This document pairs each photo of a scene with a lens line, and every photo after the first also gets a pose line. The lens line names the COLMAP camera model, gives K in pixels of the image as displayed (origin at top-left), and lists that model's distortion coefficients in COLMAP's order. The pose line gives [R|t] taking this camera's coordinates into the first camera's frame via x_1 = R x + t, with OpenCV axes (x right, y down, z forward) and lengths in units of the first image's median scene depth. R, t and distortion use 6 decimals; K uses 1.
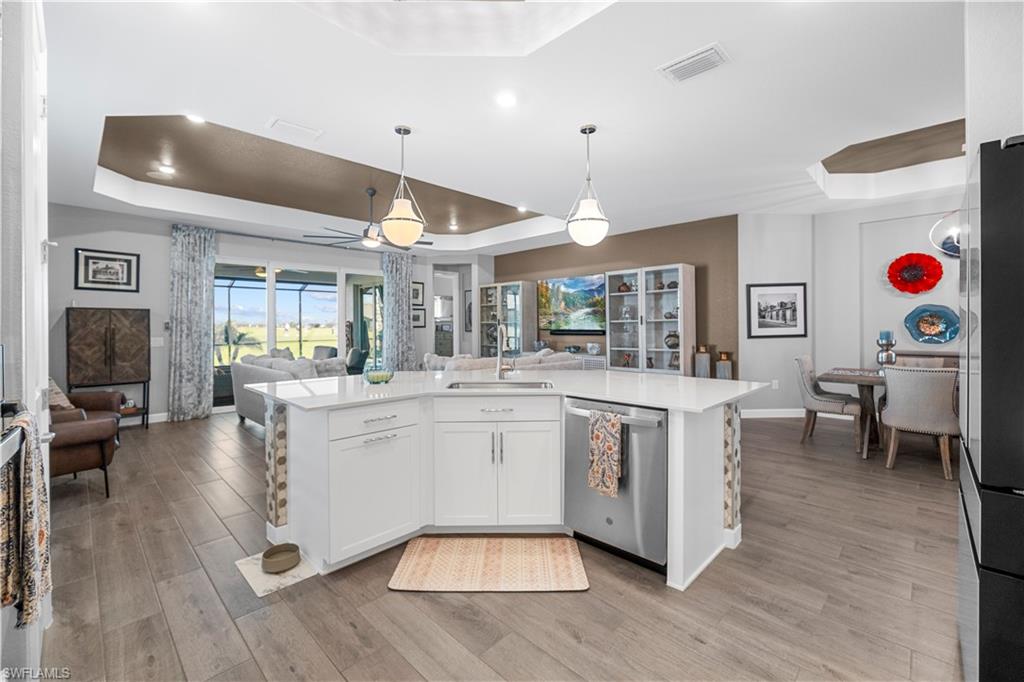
lens RADIAL K [[429.8, 0, 511.9], [0, 429.8, 332.7], [0, 0, 1]] dist [-0.004831, -0.000206]
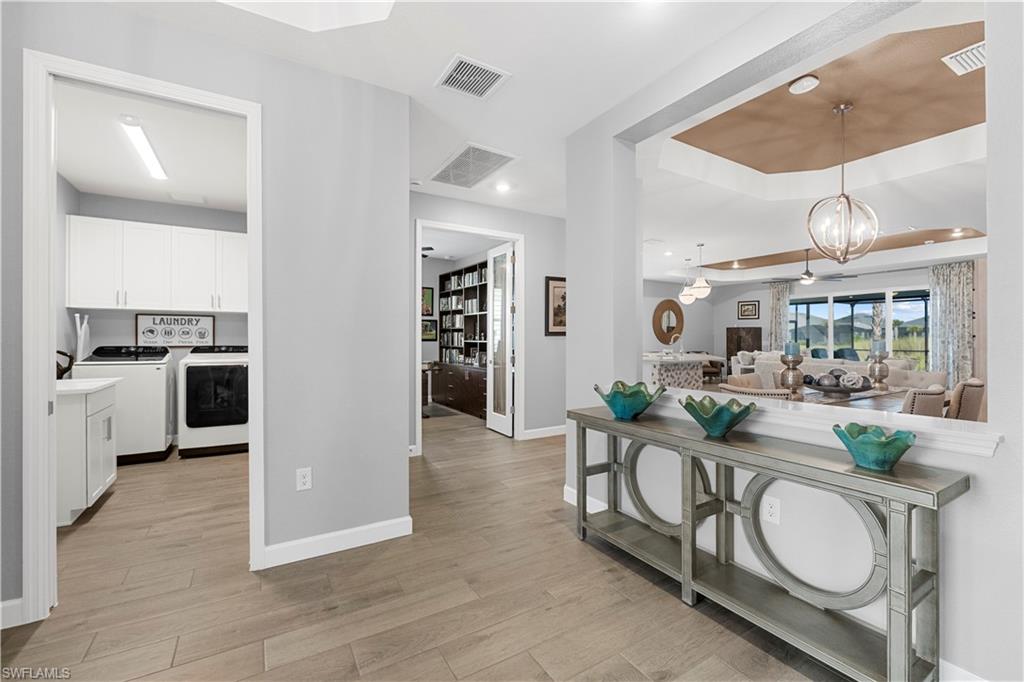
lens RADIAL K [[429.8, 0, 511.9], [0, 429.8, 338.2], [0, 0, 1]] dist [-0.004831, -0.000206]
pose [[-0.249689, 0.001645, -0.968325, 1.421628], [-0.006390, 0.999974, 0.003347, -0.001730], [0.968305, 0.007024, -0.249672, 0.374739]]
